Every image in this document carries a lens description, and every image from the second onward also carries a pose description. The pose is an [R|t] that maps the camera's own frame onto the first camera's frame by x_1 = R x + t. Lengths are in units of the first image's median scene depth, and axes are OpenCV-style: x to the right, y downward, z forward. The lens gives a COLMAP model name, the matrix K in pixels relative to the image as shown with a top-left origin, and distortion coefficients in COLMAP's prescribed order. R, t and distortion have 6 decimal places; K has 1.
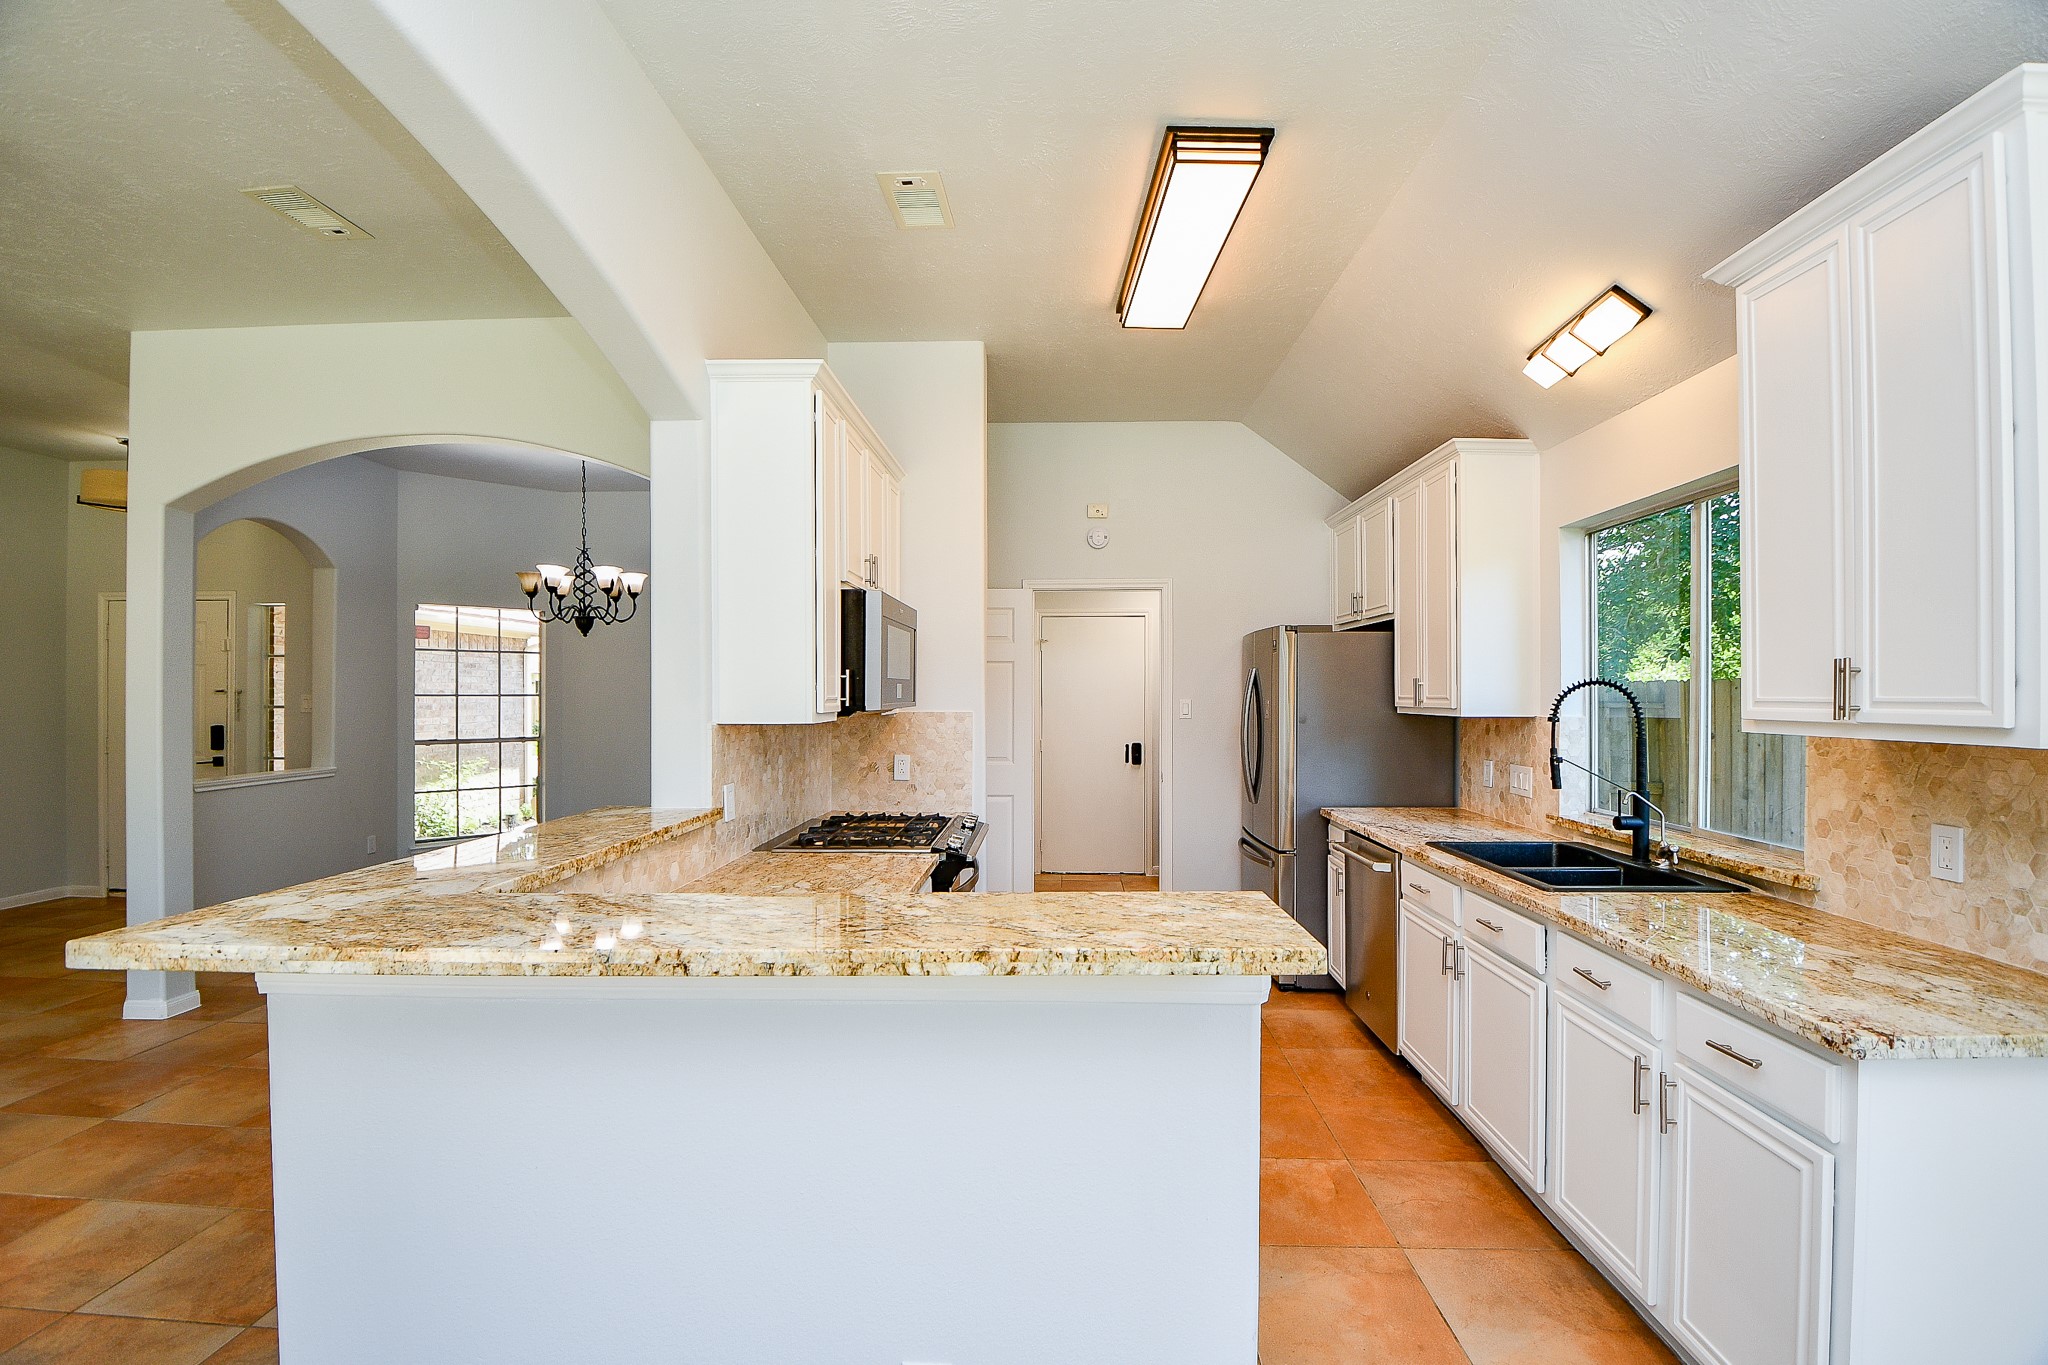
lens RADIAL K [[903.1, 0, 1037.0], [0, 903.1, 686.4], [0, 0, 1]] dist [-0.015323, -0.001222]
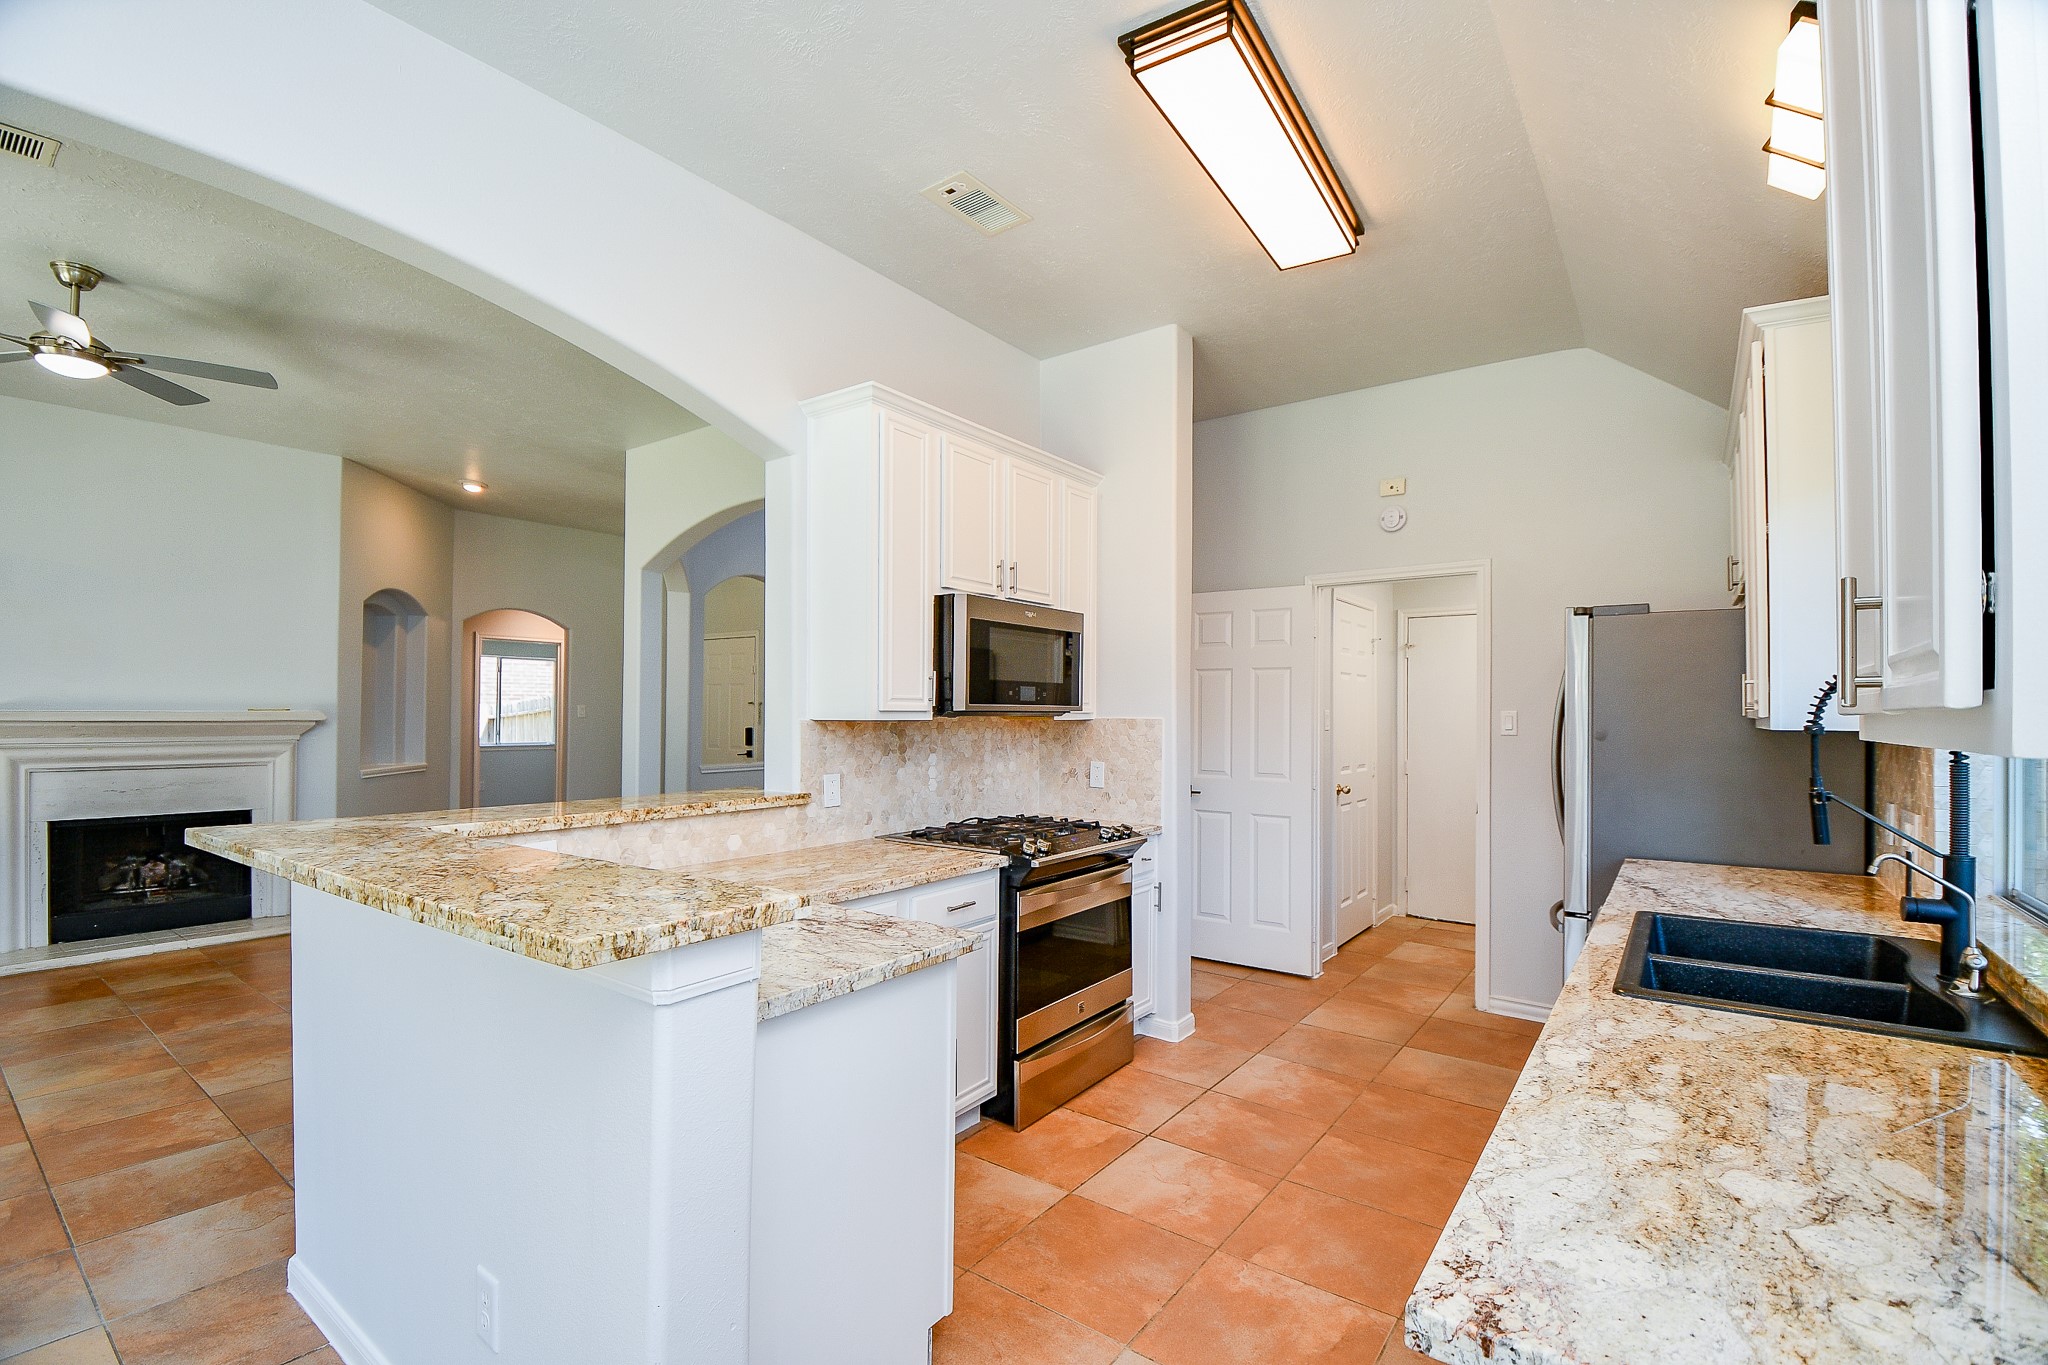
lens RADIAL K [[903.1, 0, 1036.3], [0, 903.1, 692.1], [0, 0, 1]] dist [-0.015323, -0.001222]
pose [[0.830099, -0.006715, -0.557575, 0.456590], [-0.002853, 0.999863, -0.016289, 0.022174], [0.557608, 0.015113, 0.829967, 0.196744]]
